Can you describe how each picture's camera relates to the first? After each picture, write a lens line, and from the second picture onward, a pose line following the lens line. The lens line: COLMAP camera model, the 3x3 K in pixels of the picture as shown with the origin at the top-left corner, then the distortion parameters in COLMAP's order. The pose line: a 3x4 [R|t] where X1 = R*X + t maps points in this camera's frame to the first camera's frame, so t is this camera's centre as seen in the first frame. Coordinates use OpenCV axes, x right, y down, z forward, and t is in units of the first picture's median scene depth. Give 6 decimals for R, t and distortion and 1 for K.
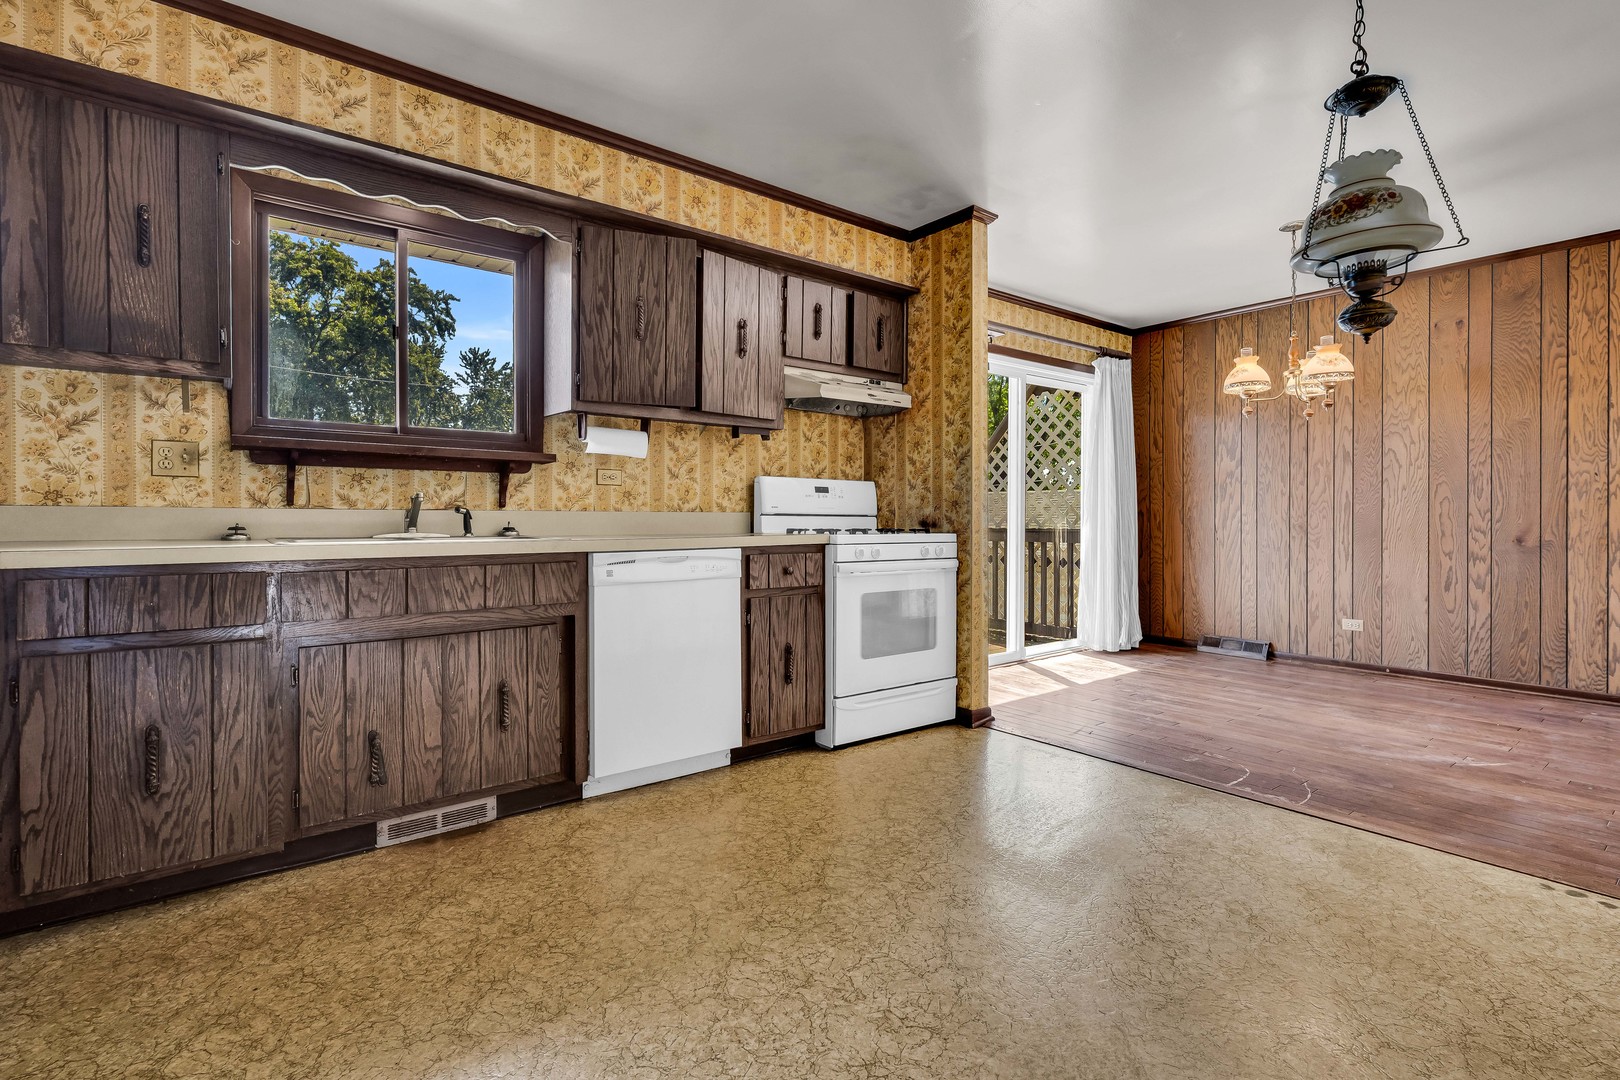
lens RADIAL K [[773.7, 0, 814.6], [0, 773.7, 521.1], [0, 0, 1]] dist [0.001492, 0.000701]
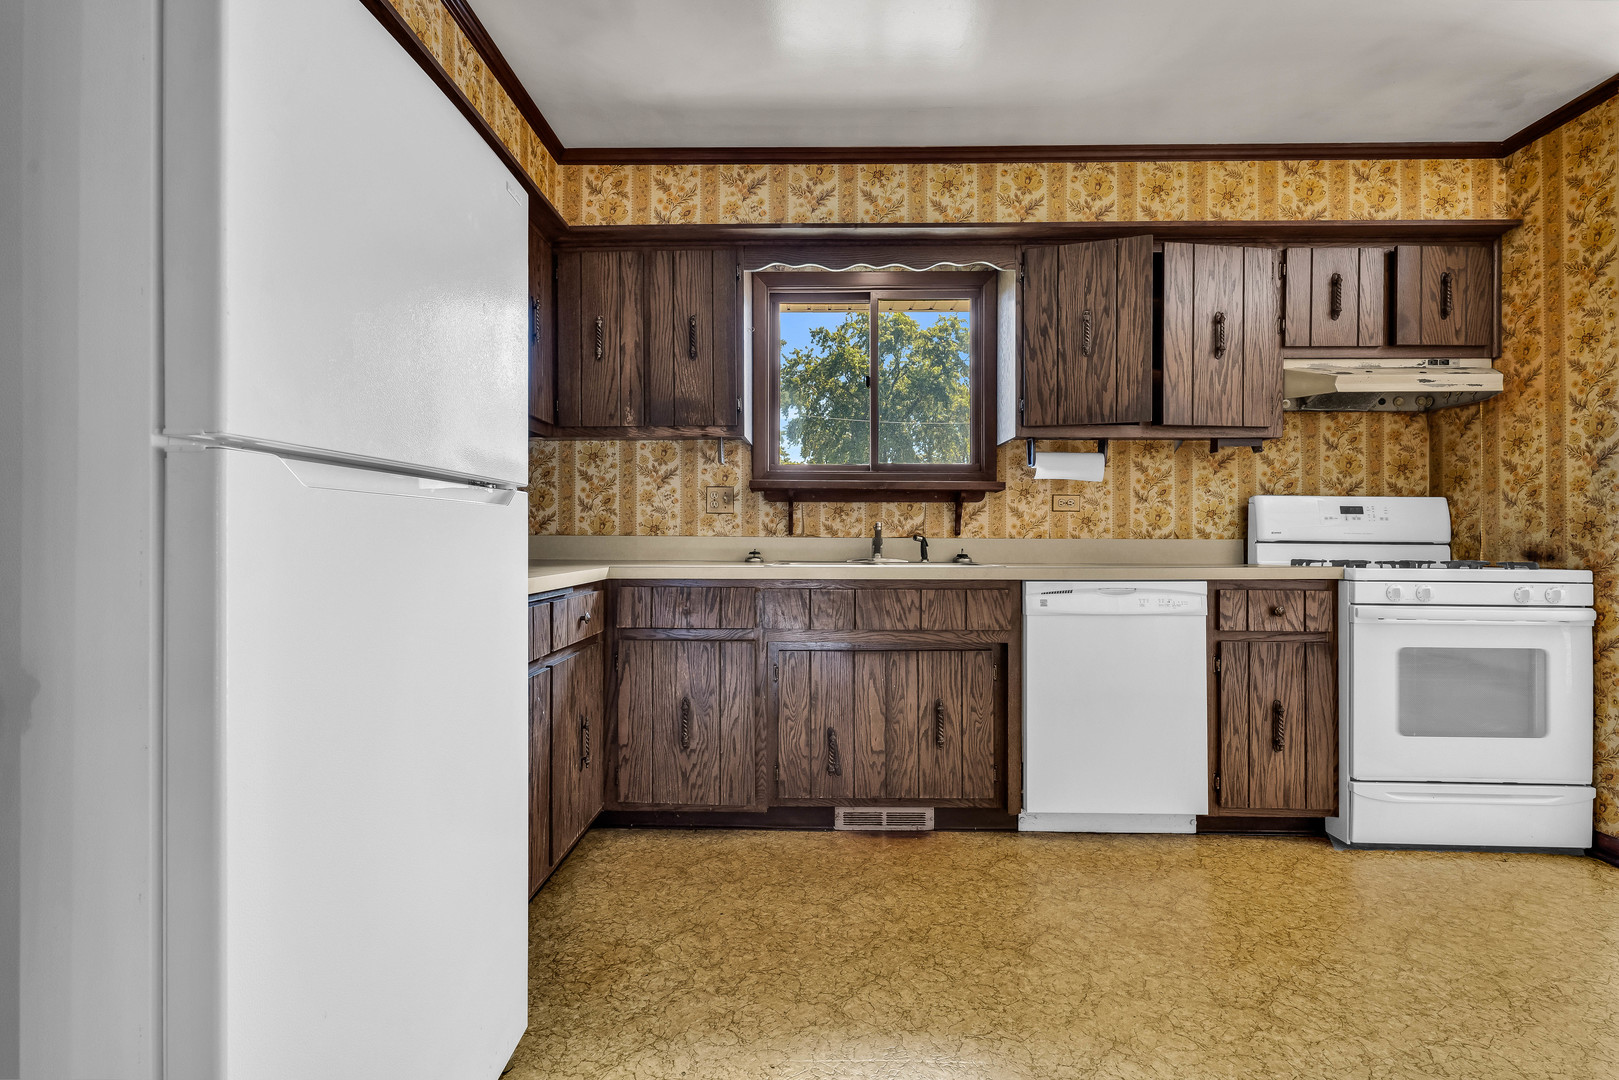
lens RADIAL K [[780.6, 0, 809.5], [0, 780.6, 540.0], [0, 0, 1]] dist [-0.001820, 0.000993]
pose [[0.763609, -0.001643, -0.645676, 0.128378], [-0.005339, 0.999946, -0.008860, -0.000701], [0.645656, 0.010213, 0.763560, 0.062071]]
